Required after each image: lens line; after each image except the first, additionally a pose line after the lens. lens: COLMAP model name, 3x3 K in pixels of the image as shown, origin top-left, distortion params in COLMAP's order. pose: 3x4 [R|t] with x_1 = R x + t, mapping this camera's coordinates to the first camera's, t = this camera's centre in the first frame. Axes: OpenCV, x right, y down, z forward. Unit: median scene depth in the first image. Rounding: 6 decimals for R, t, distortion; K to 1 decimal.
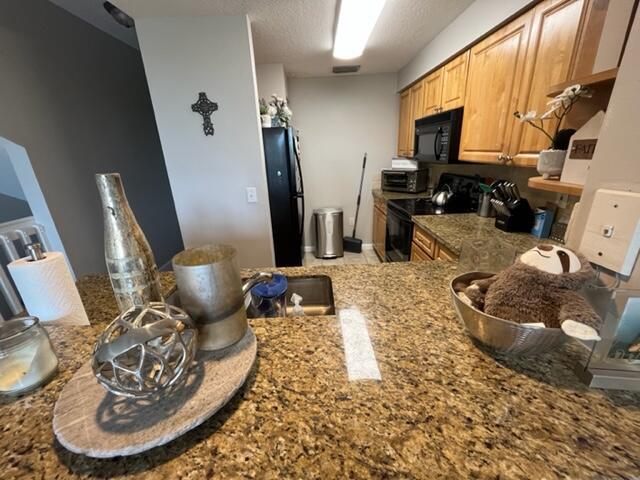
lens RADIAL K [[258.5, 0, 318.7], [0, 258.5, 238.7], [0, 0, 1]] dist [-0.002601, -0.000495]
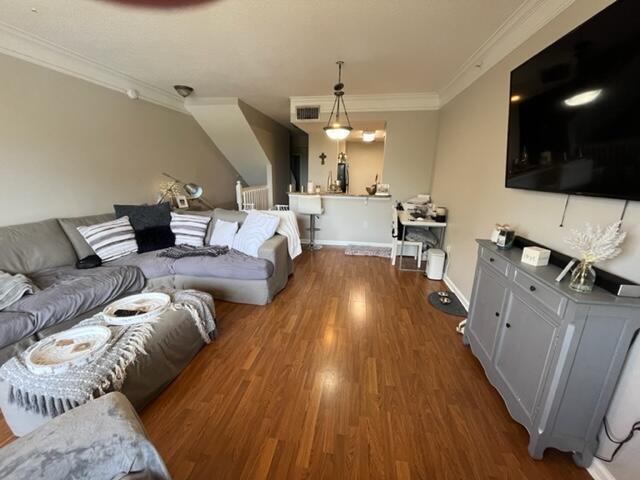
lens RADIAL K [[258.5, 0, 318.7], [0, 258.5, 238.7], [0, 0, 1]] dist [-0.002601, -0.000495]
pose [[0.983168, 0.096616, -0.155069, 0.133779], [-0.107720, 0.992063, -0.064864, 0.729817], [0.147571, 0.080476, 0.985772, -2.100979]]
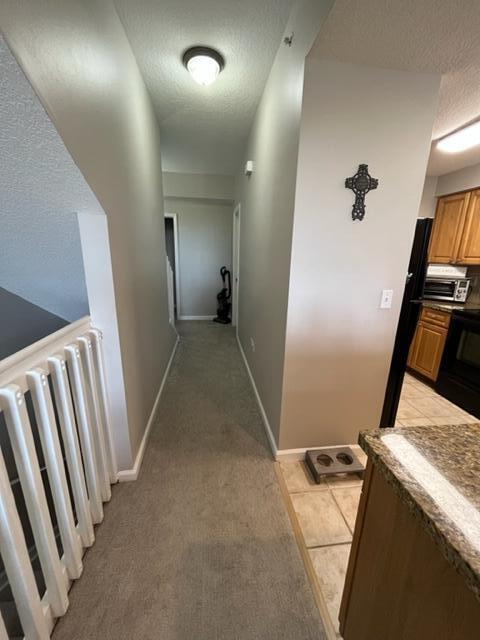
lens RADIAL K [[258.5, 0, 240.8], [0, 258.5, 318.6], [0, 0, 1]] dist [-0.002601, -0.000495]
pose [[0.992889, 0.035518, 0.113622, -0.777422], [-0.025813, 0.995980, -0.085771, -0.031814], [-0.116212, 0.082228, 0.989815, 0.283457]]
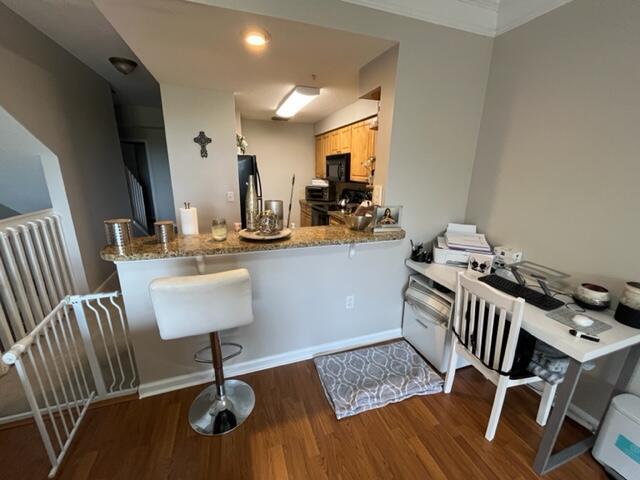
lens RADIAL K [[258.5, 0, 318.7], [0, 258.5, 238.7], [0, 0, 1]] dist [-0.002601, -0.000495]
pose [[0.947644, -0.026303, 0.318245, -0.256181], [0.050230, 0.996474, -0.067212, 0.212970], [-0.315355, 0.079678, 0.945623, -0.611678]]
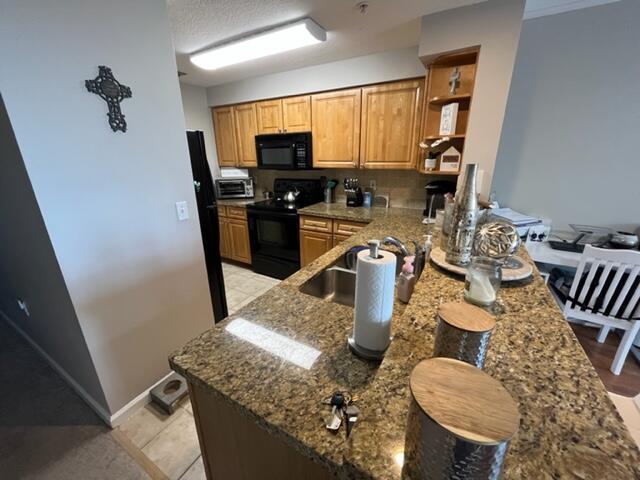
lens RADIAL K [[258.5, 0, 318.7], [0, 258.5, 238.7], [0, 0, 1]] dist [-0.002601, -0.000495]
pose [[0.511394, -0.229134, 0.828236, -0.722351], [0.269613, 0.957914, 0.098538, -0.050366], [-0.815957, 0.172911, 0.551649, 0.226554]]
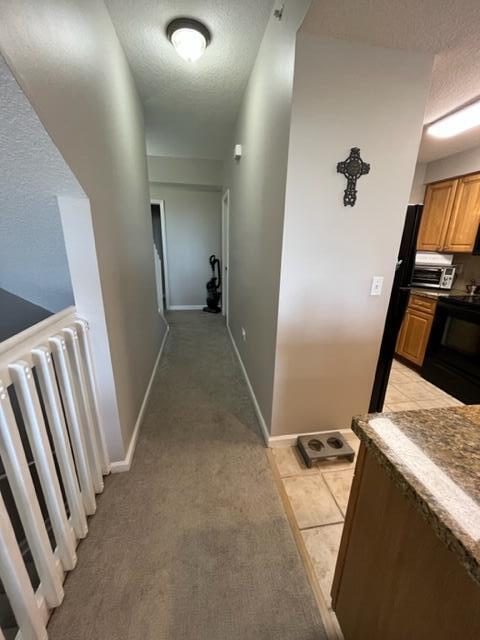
lens RADIAL K [[258.5, 0, 240.8], [0, 258.5, 318.6], [0, 0, 1]] dist [-0.002601, -0.000495]
pose [[0.987945, 0.018348, 0.153716, -0.780296], [-0.011387, 0.998874, -0.046046, -0.029781], [-0.154387, 0.043740, 0.987042, 0.293363]]
